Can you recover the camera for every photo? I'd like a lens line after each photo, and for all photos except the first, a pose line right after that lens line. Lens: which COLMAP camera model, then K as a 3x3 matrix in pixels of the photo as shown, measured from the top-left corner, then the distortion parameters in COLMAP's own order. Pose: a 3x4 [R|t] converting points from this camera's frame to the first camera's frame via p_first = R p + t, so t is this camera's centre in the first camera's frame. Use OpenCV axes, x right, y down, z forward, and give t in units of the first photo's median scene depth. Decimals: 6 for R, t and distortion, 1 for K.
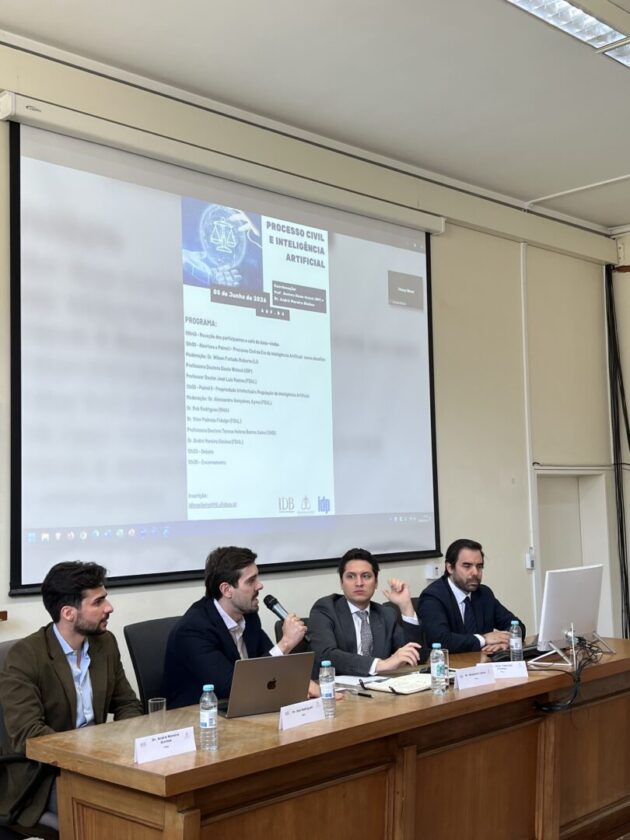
lens RADIAL K [[1034.7, 0, 353.2], [0, 1034.7, 410.4], [0, 0, 1]] dist [0.150715, 0.000000]
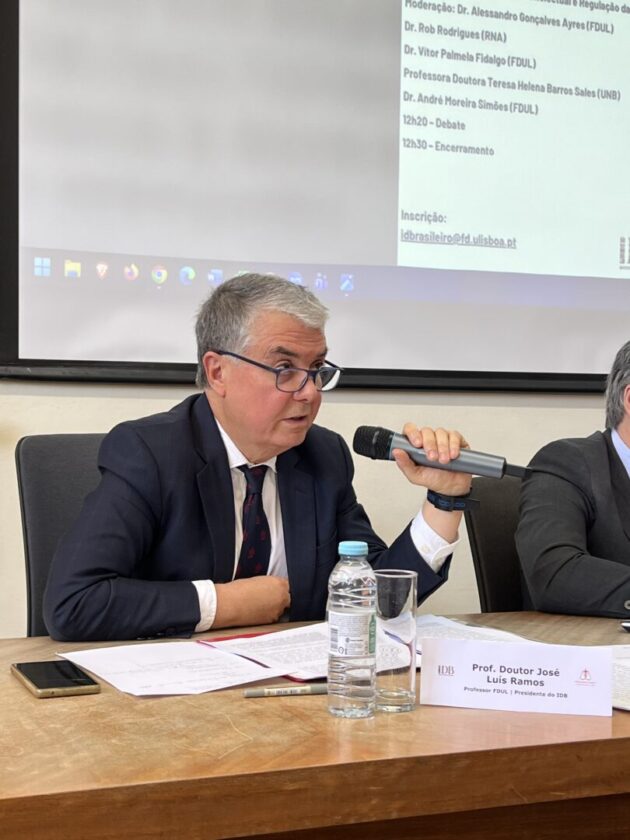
lens RADIAL K [[1454.8, 0, 348.0], [0, 1454.8, 415.6], [0, 0, 1]] dist [0.064501, 0.000000]
pose [[0.916905, 0.059559, -0.394636, 0.082701], [-0.011415, 0.992311, 0.123238, 0.087643], [0.398942, -0.108493, 0.910536, 0.360927]]
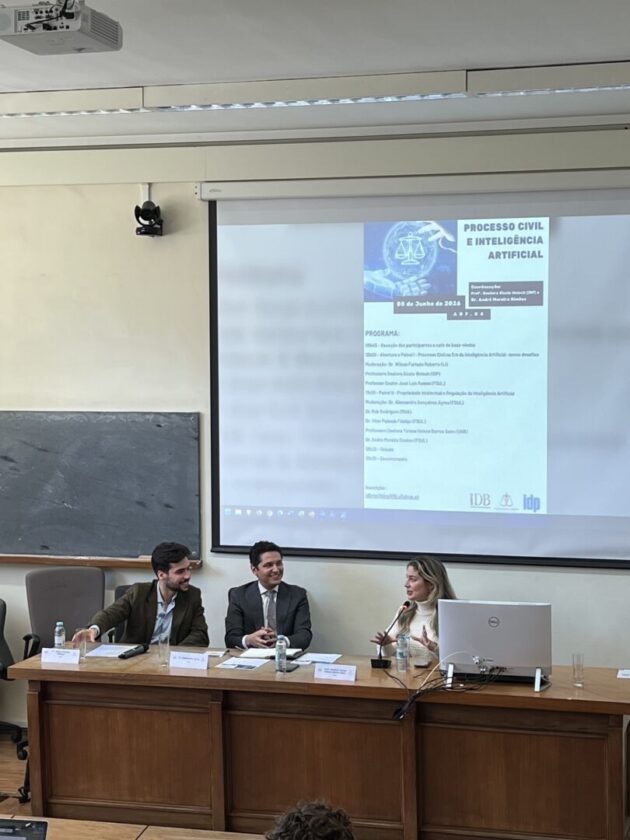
lens RADIAL K [[1782.1, 0, 315.5], [0, 1782.1, 421.0], [0, 0, 1]] dist [0.173255, 0.000000]
pose [[0.456010, 0.076979, -0.886639, 1.508608], [0.070024, 0.990060, 0.121972, -0.227954], [0.887216, -0.117707, 0.446087, 0.068074]]
